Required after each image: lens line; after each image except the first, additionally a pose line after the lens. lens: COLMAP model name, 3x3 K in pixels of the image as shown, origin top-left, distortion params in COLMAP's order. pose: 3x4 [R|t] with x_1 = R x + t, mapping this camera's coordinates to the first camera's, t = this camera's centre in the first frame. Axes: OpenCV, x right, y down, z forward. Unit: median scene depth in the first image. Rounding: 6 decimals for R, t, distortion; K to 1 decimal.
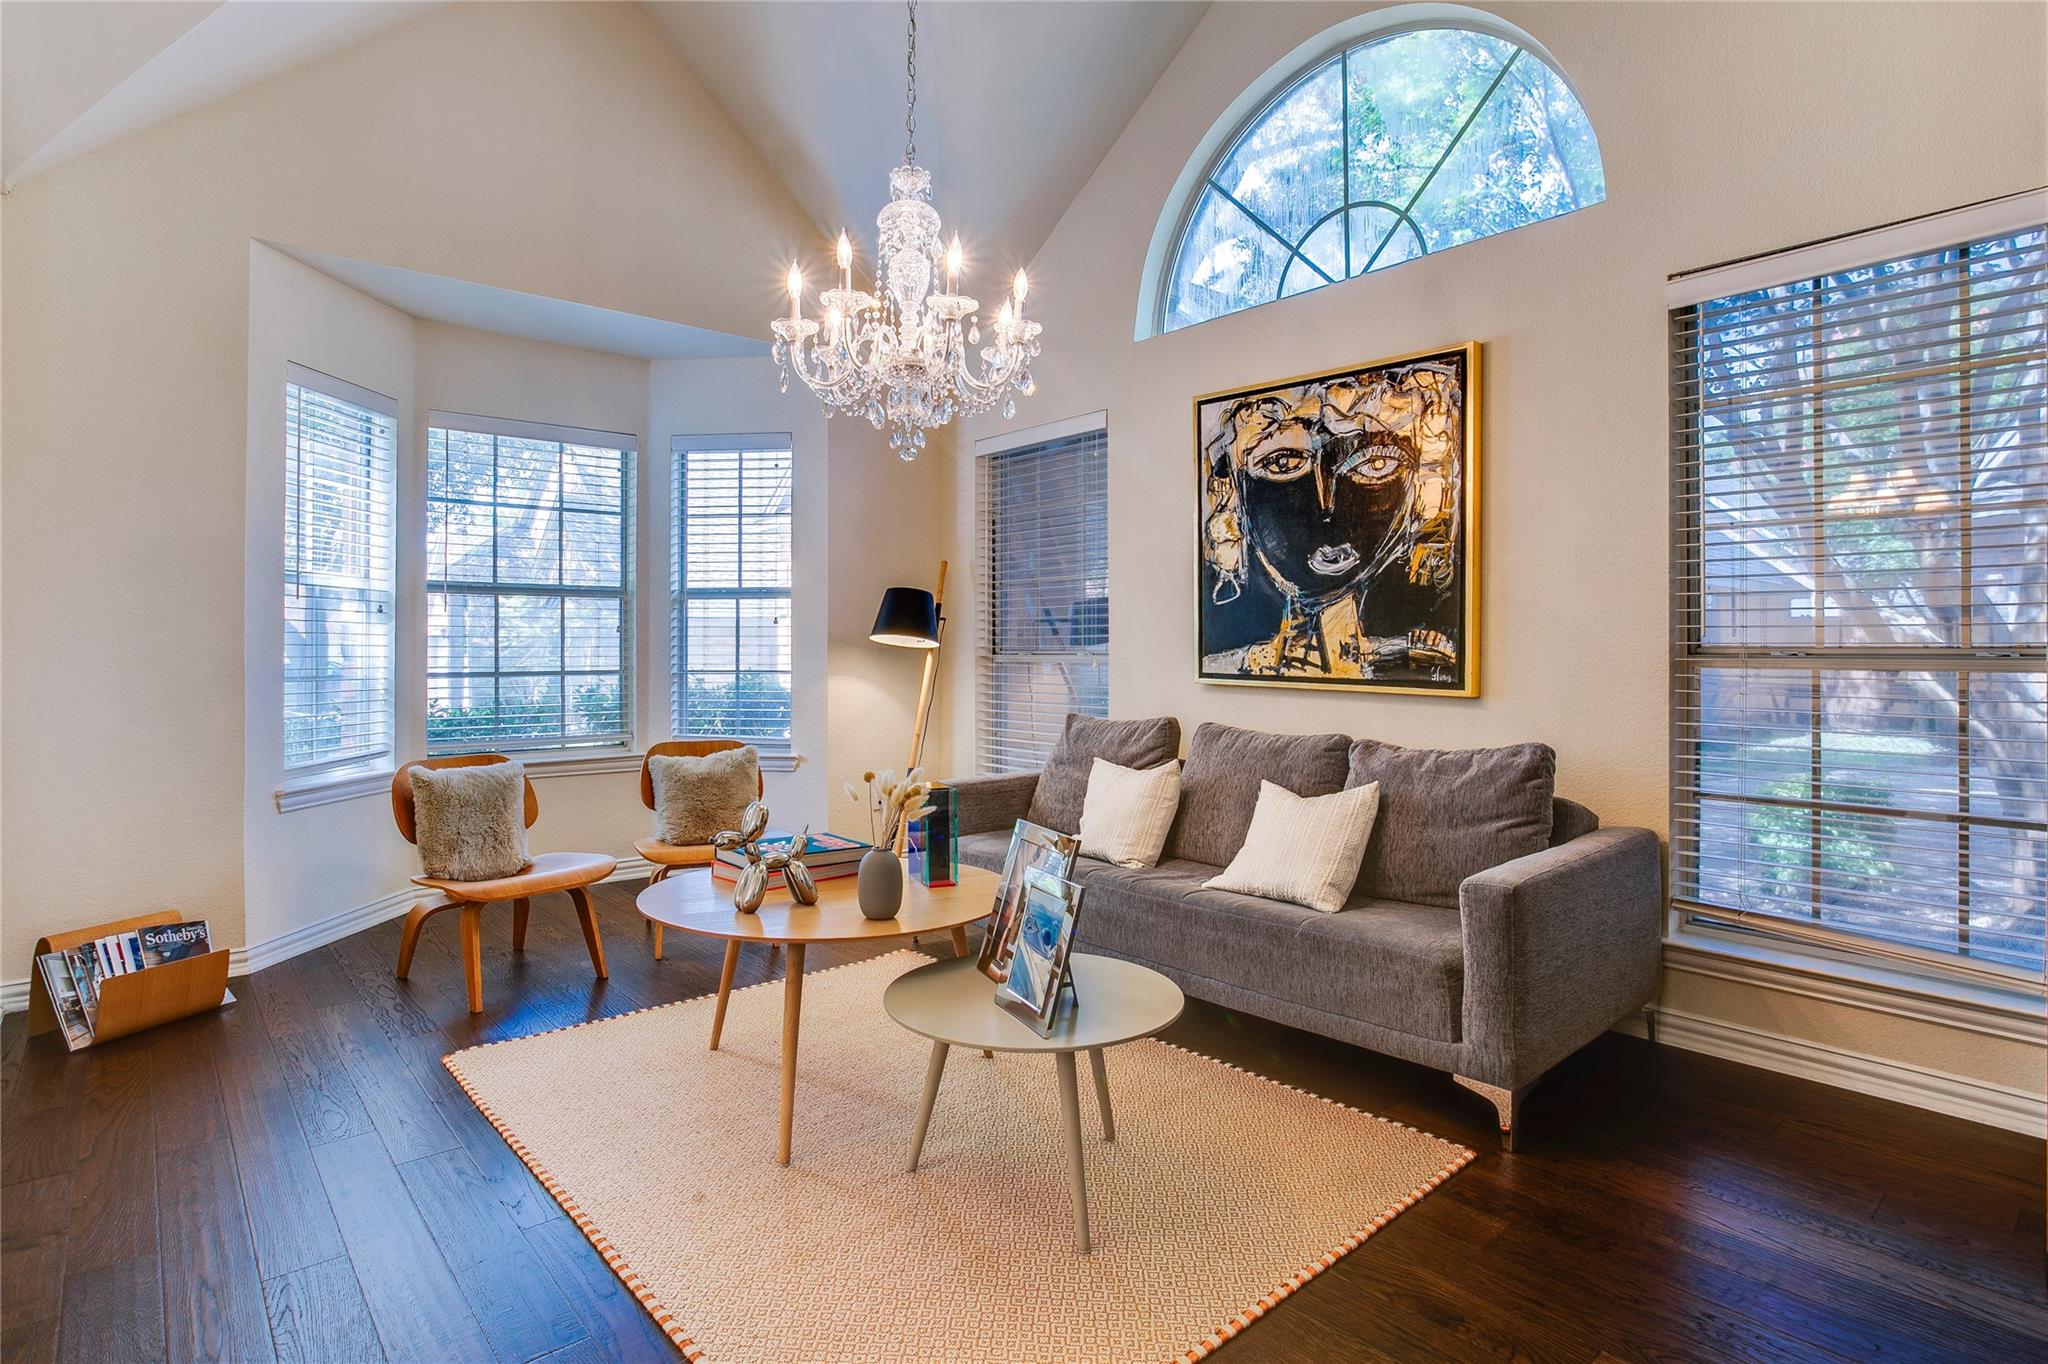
lens RADIAL K [[1021.7, 0, 1060.7], [0, 1021.7, 640.9], [0, 0, 1]] dist [-0.001556, 0.000928]
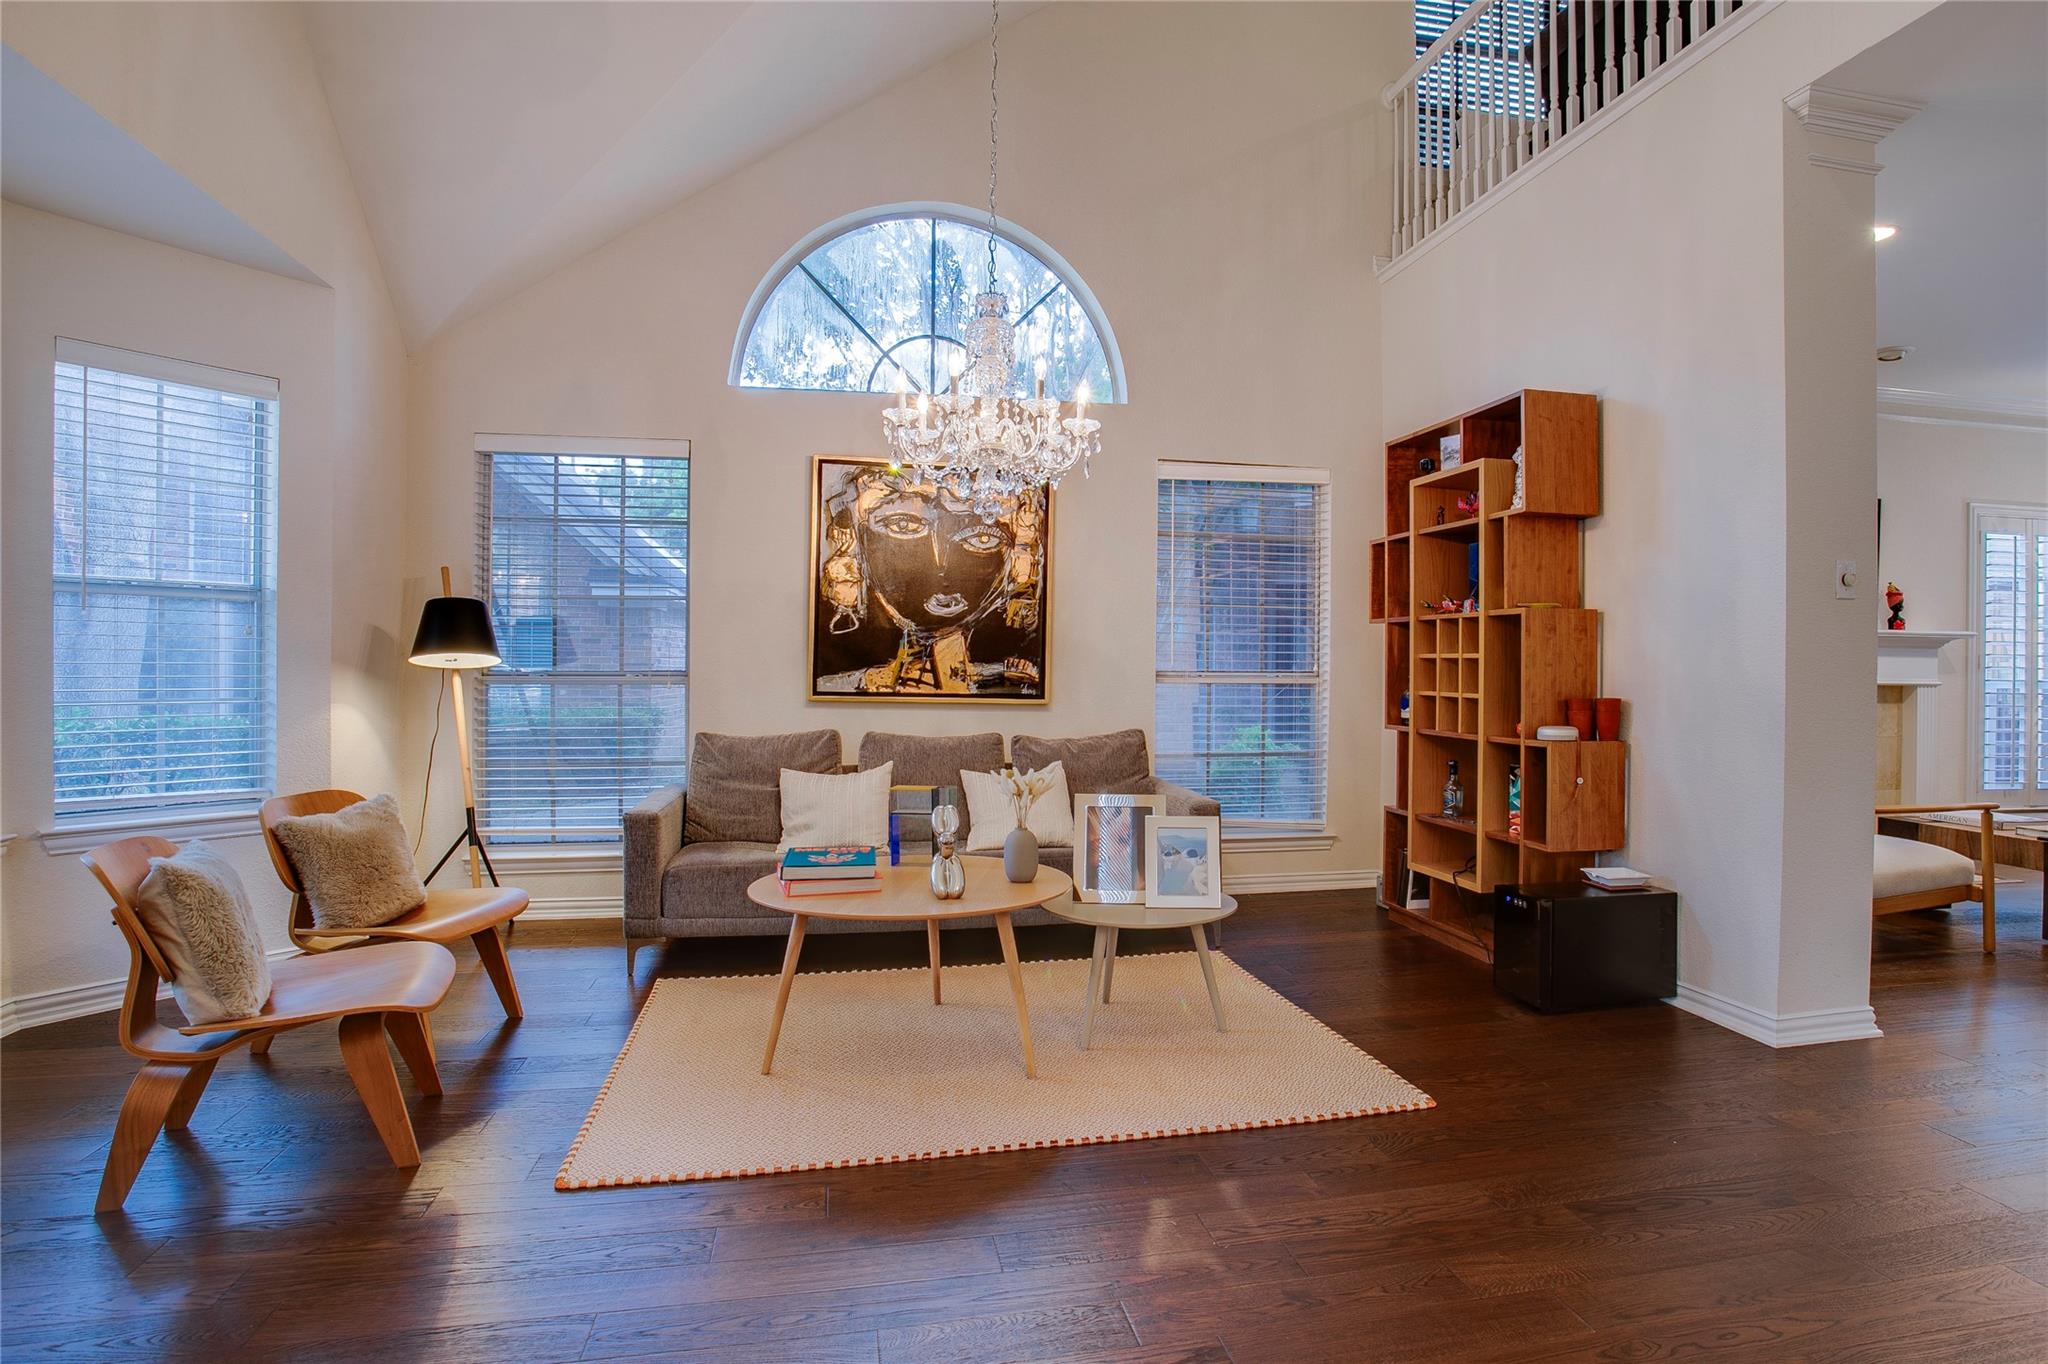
lens RADIAL K [[1021.7, 0, 1022.3], [0, 1021.7, 677.9], [0, 0, 1]] dist [-0.001556, 0.000928]
pose [[0.547451, -0.001098, 0.836837, -0.775756], [-0.008566, 0.999939, 0.006915, 0.005968], [-0.836794, -0.010954, 0.547408, 0.179542]]
